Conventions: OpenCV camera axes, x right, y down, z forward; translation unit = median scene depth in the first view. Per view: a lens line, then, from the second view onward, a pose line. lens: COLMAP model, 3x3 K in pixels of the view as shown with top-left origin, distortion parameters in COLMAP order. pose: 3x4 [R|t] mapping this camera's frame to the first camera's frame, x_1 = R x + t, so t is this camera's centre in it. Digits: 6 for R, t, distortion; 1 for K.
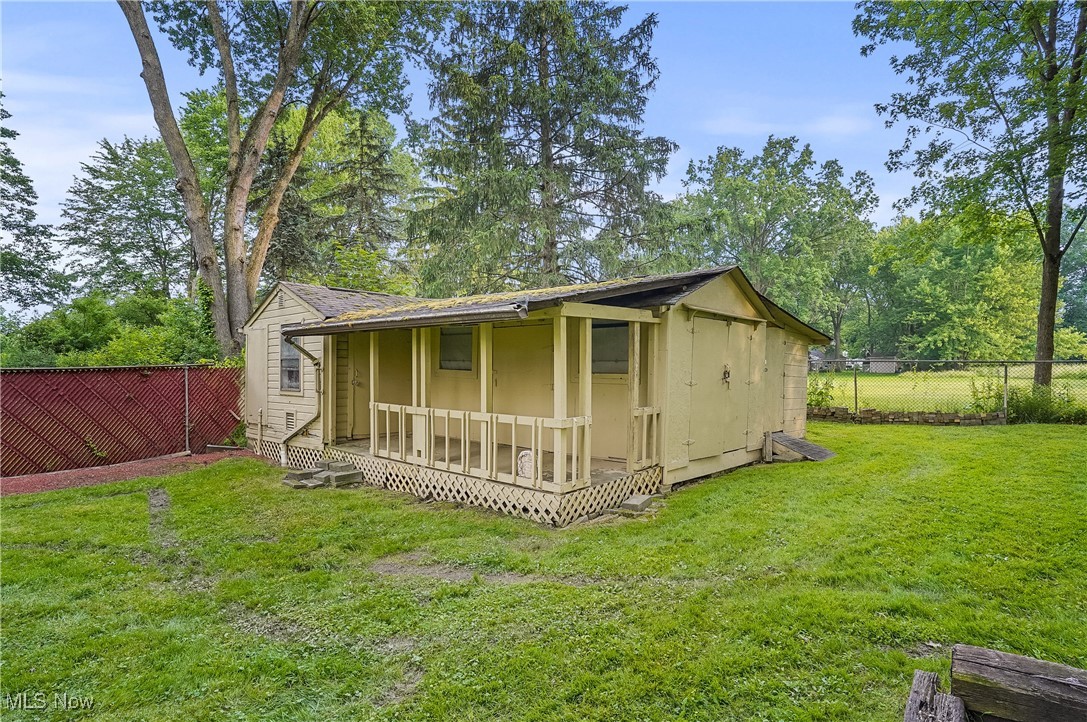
lens RADIAL K [[568.7, 0, 541.7], [0, 568.7, 372.6], [0, 0, 1]] dist [-0.051885, 0.019110]
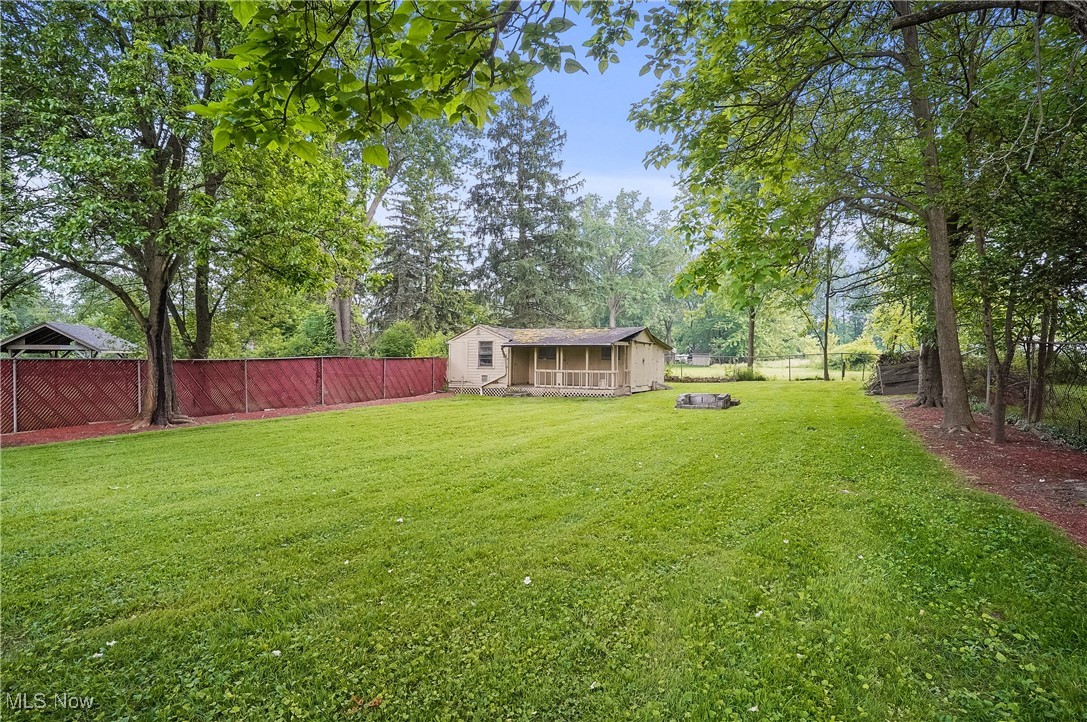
lens RADIAL K [[568.7, 0, 543.2], [0, 568.7, 355.8], [0, 0, 1]] dist [-0.051885, 0.019110]
pose [[0.964145, -0.004922, 0.265332, -0.149355], [0.011568, 0.999657, -0.023489, 0.006267], [-0.265125, 0.025716, 0.963871, -0.271499]]
